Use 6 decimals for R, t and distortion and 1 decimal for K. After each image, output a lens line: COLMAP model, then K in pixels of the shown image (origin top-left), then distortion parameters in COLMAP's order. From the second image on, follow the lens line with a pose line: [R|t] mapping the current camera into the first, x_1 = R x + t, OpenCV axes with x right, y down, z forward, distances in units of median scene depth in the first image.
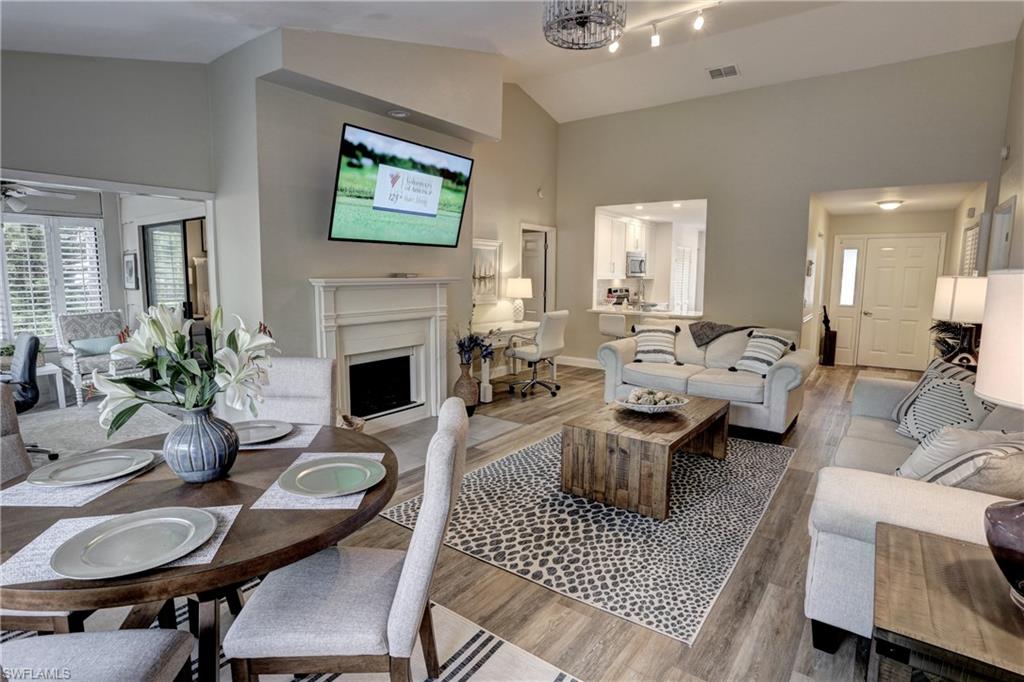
lens RADIAL K [[515.4, 0, 517.7], [0, 515.4, 332.8], [0, 0, 1]] dist [-0.052937, 0.015645]
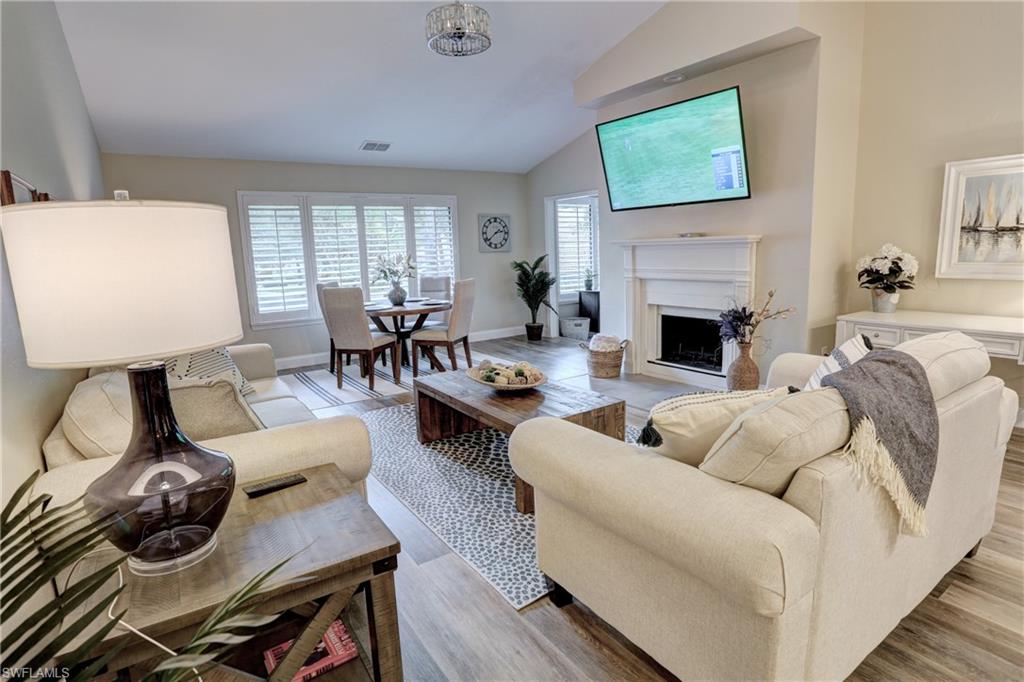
lens RADIAL K [[515.4, 0, 516.0], [0, 515.4, 345.2], [0, 0, 1]] dist [-0.052937, 0.015645]
pose [[-0.324227, 0.168956, -0.930769, 1.051941], [-0.082221, 0.975164, 0.205656, -0.093976], [0.942399, 0.143208, -0.302283, 1.212776]]
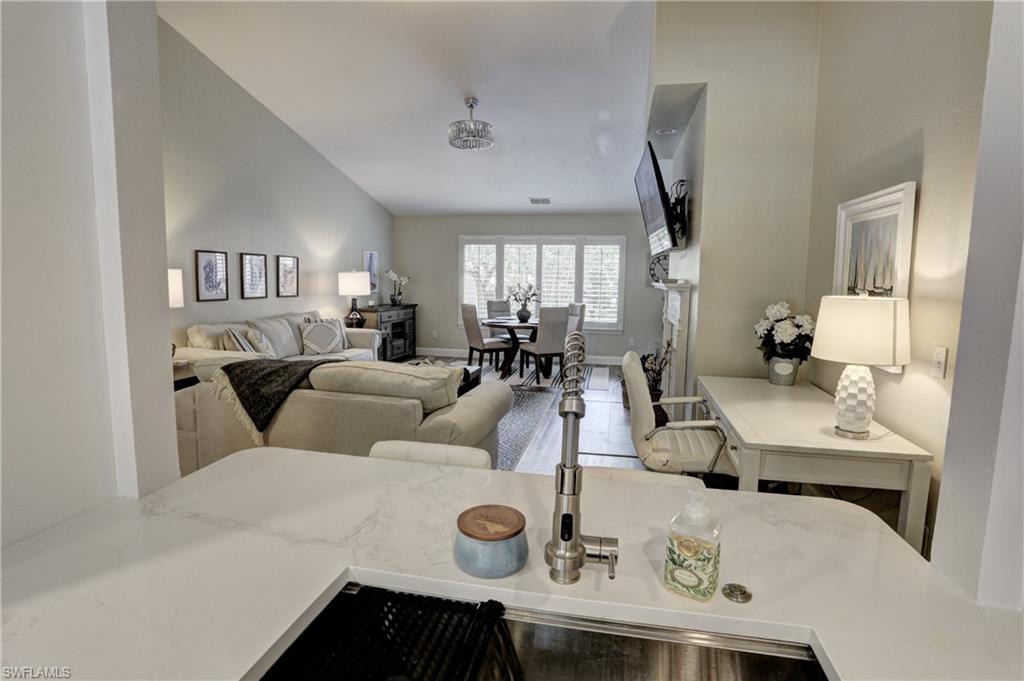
lens RADIAL K [[515.4, 0, 500.1], [0, 515.4, 334.9], [0, 0, 1]] dist [-0.052937, 0.015645]
pose [[-0.921916, 0.014726, -0.387110, 0.518600], [-0.075361, 0.973369, 0.216503, -0.265817], [0.379989, 0.228770, -0.896255, 2.322120]]
